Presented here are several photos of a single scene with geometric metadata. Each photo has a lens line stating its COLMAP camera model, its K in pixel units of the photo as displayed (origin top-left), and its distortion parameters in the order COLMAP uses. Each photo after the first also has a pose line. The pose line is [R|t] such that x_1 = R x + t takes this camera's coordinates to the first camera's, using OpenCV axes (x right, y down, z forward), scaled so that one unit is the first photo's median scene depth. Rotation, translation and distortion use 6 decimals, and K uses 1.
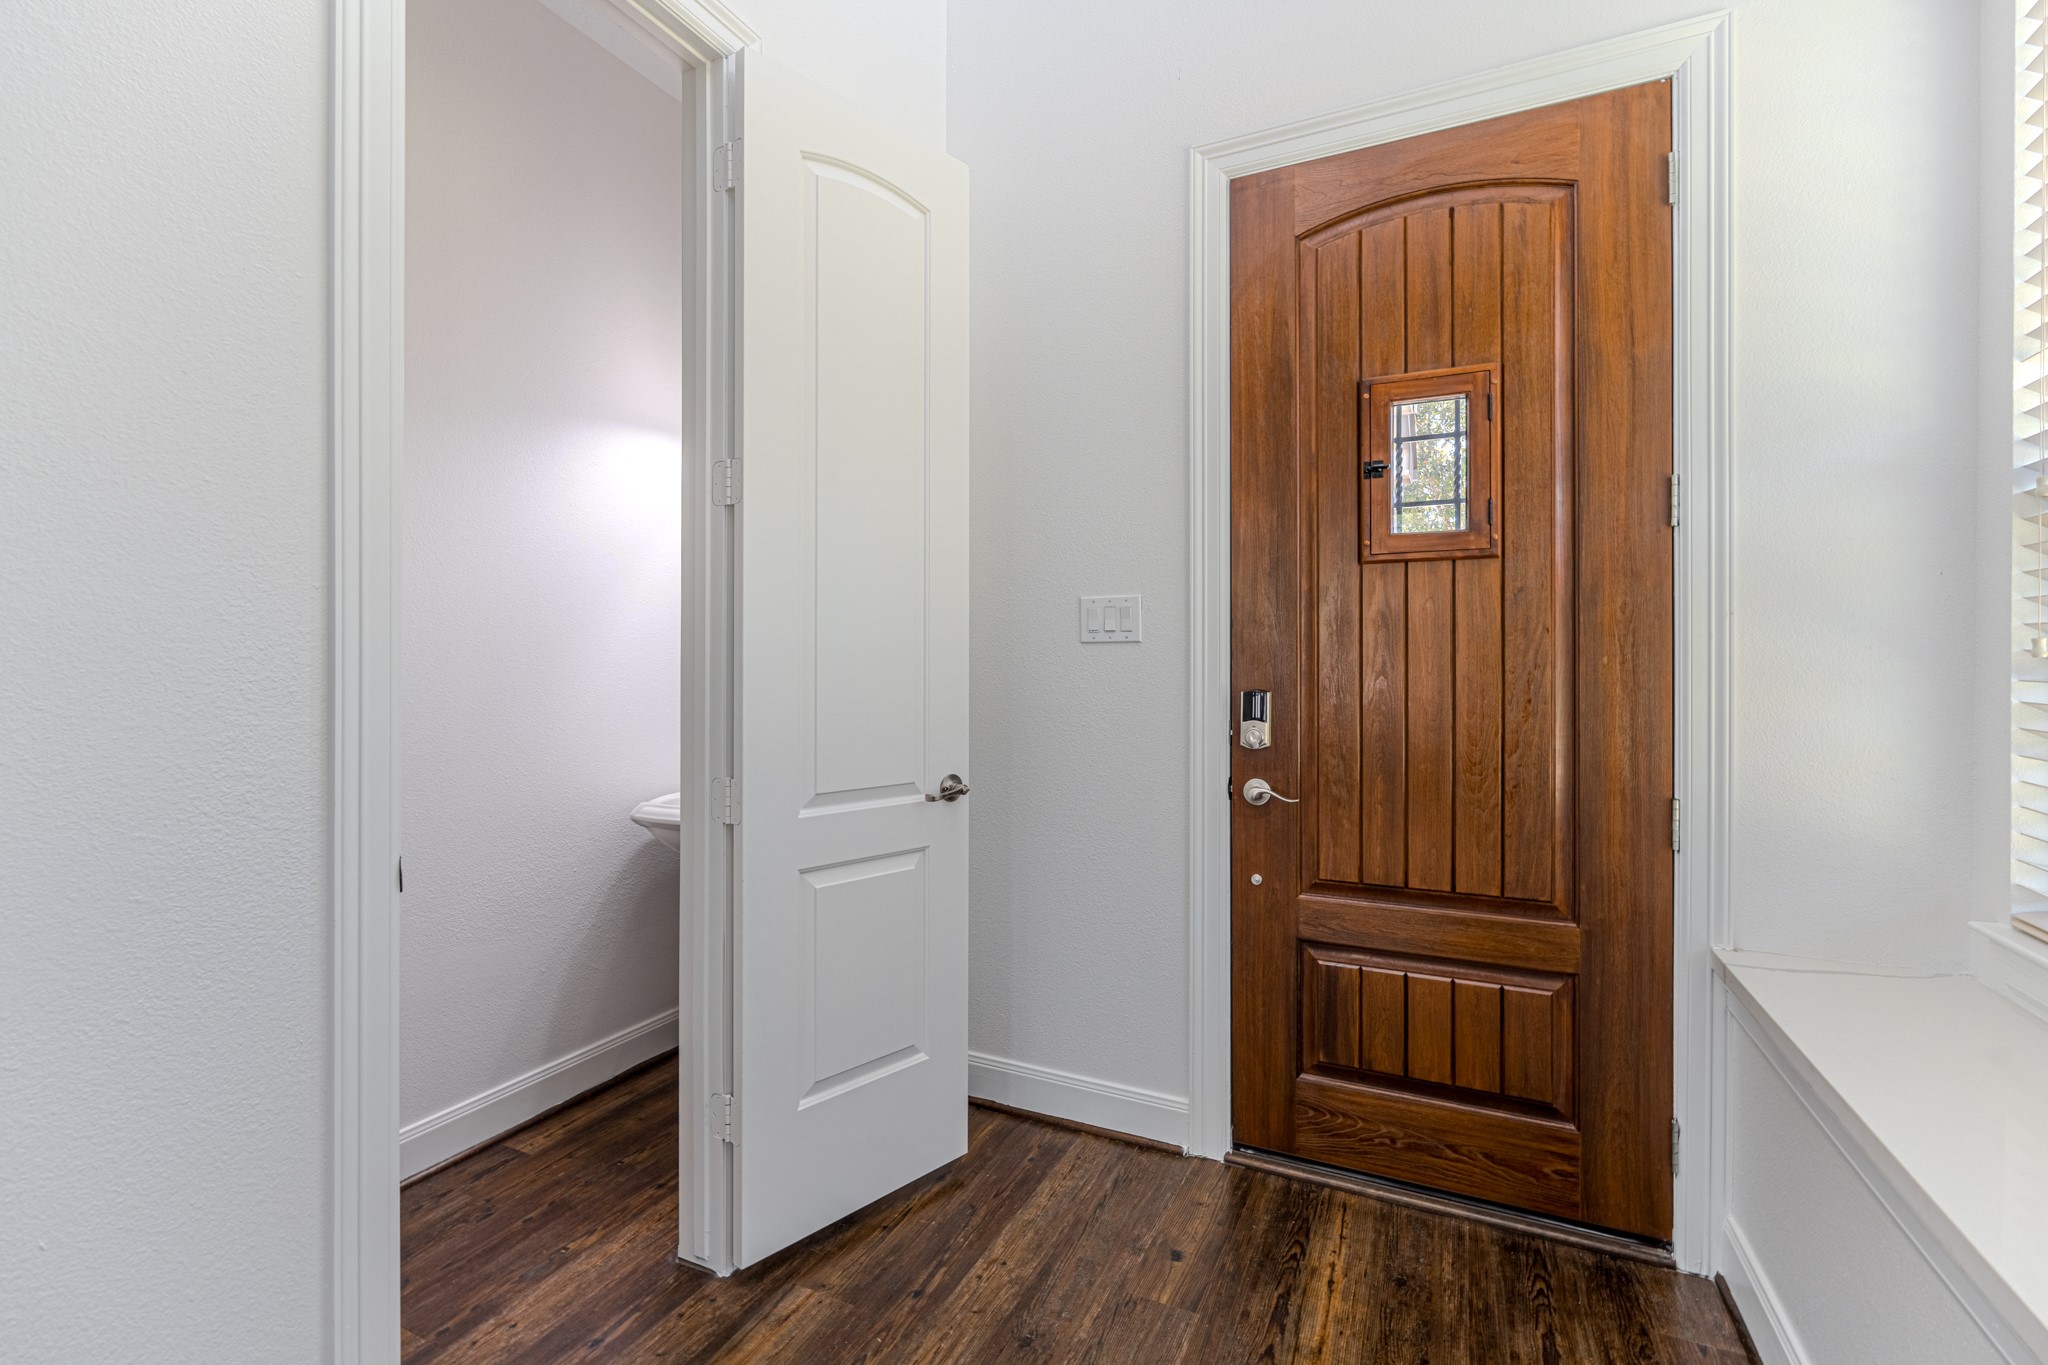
lens RADIAL K [[933.1, 0, 970.3], [0, 933.1, 662.0], [0, 0, 1]] dist [-0.002737, -0.000149]
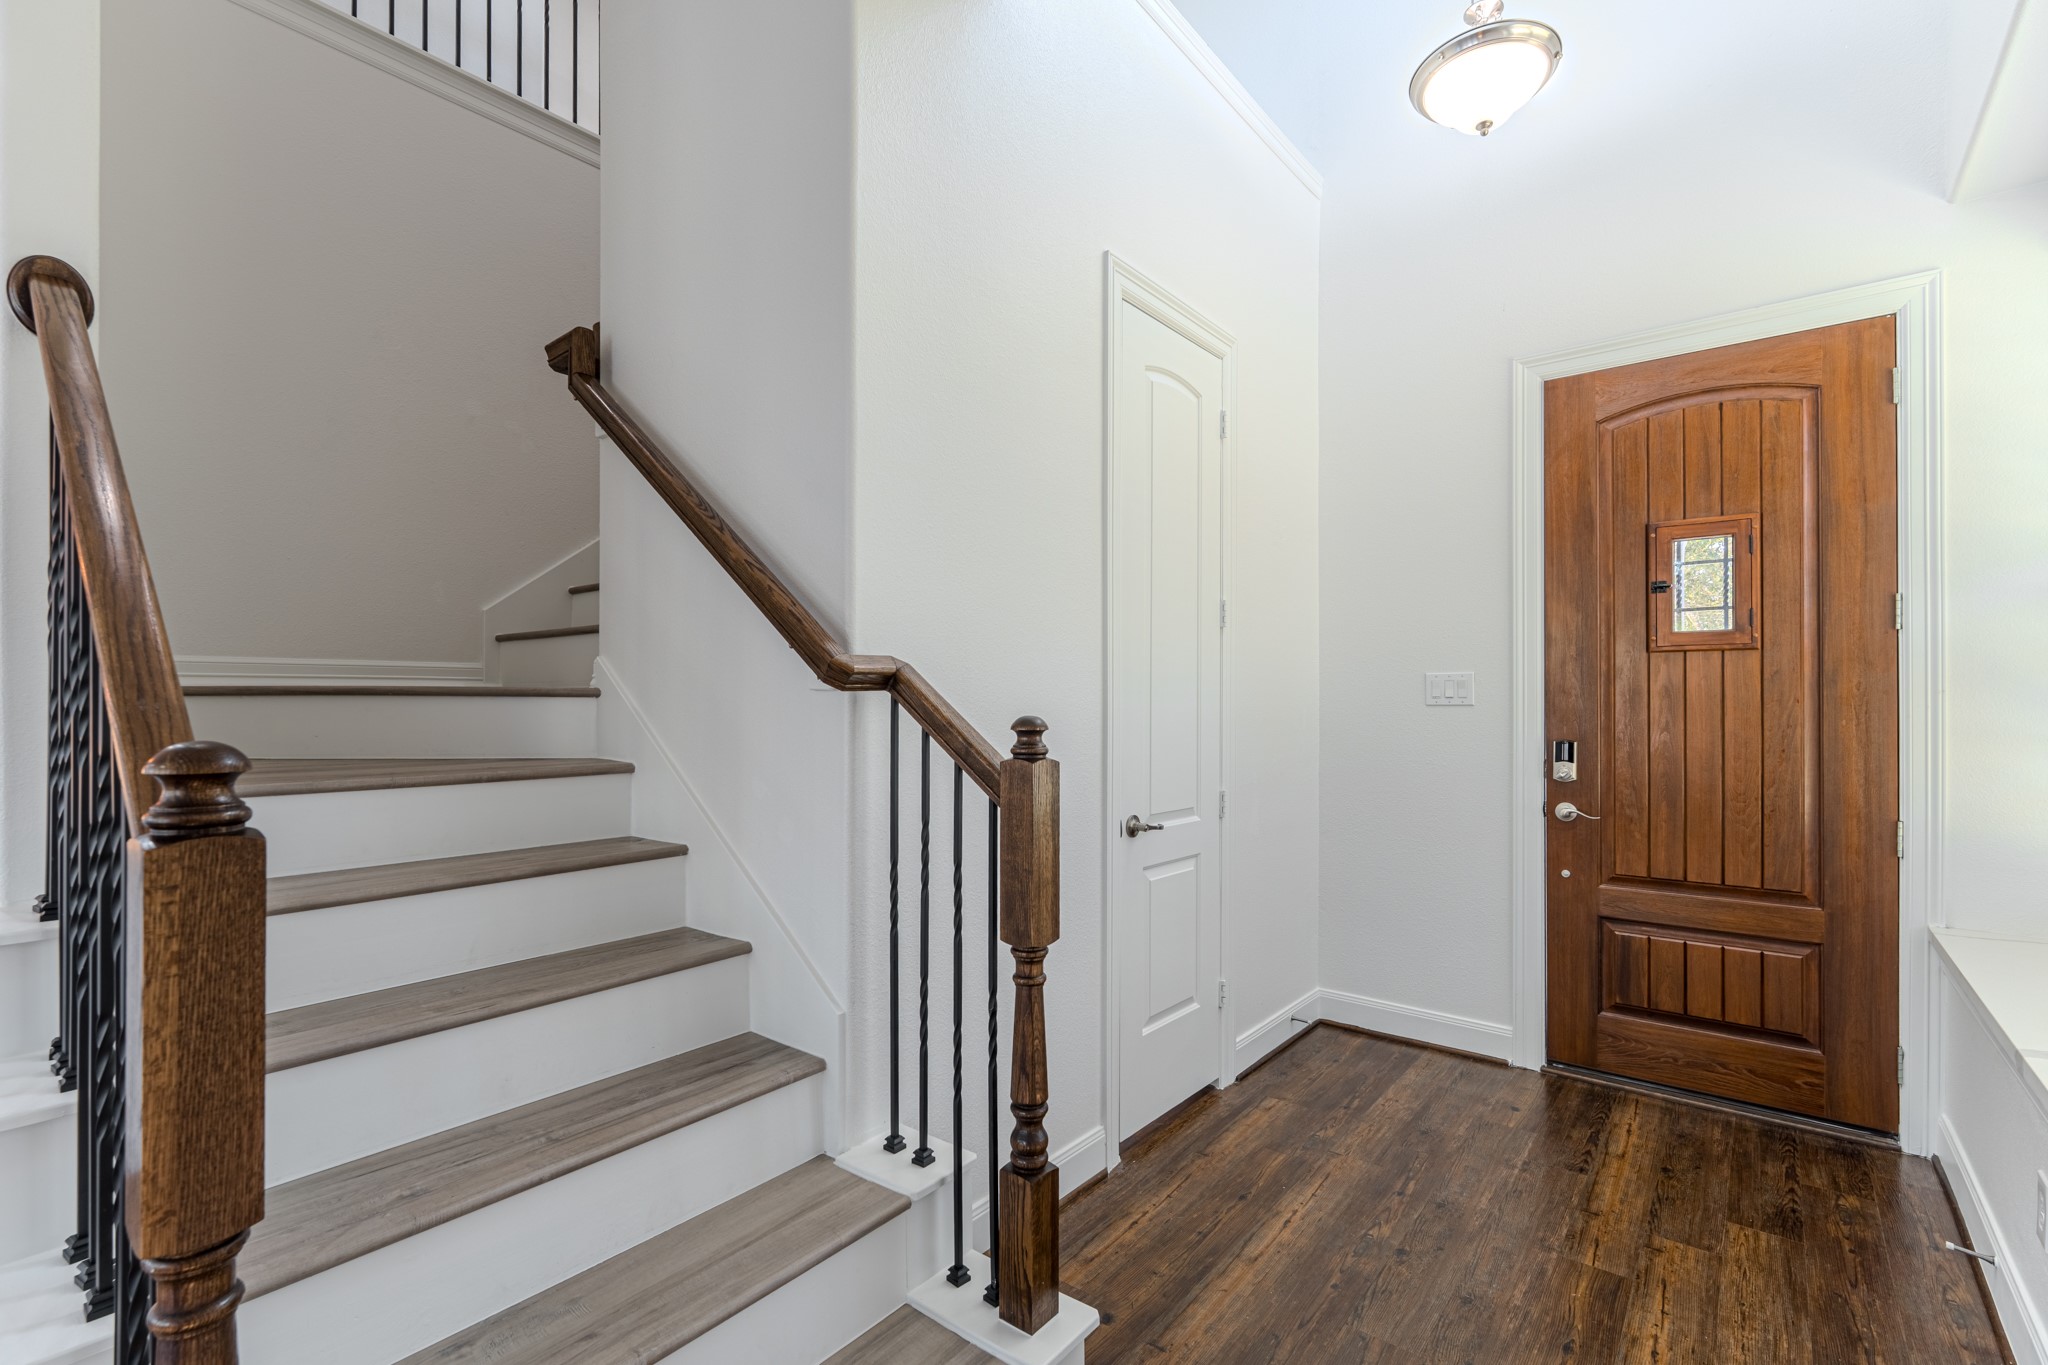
lens RADIAL K [[880.2, 0, 1019.9], [0, 880.2, 698.8], [0, 0, 1]] dist [-0.001183, -0.000444]
pose [[0.976972, 0.000543, -0.213367, -0.247743], [-0.001583, 0.999988, -0.004704, -0.028516], [0.213362, 0.004934, 0.976961, -0.550221]]
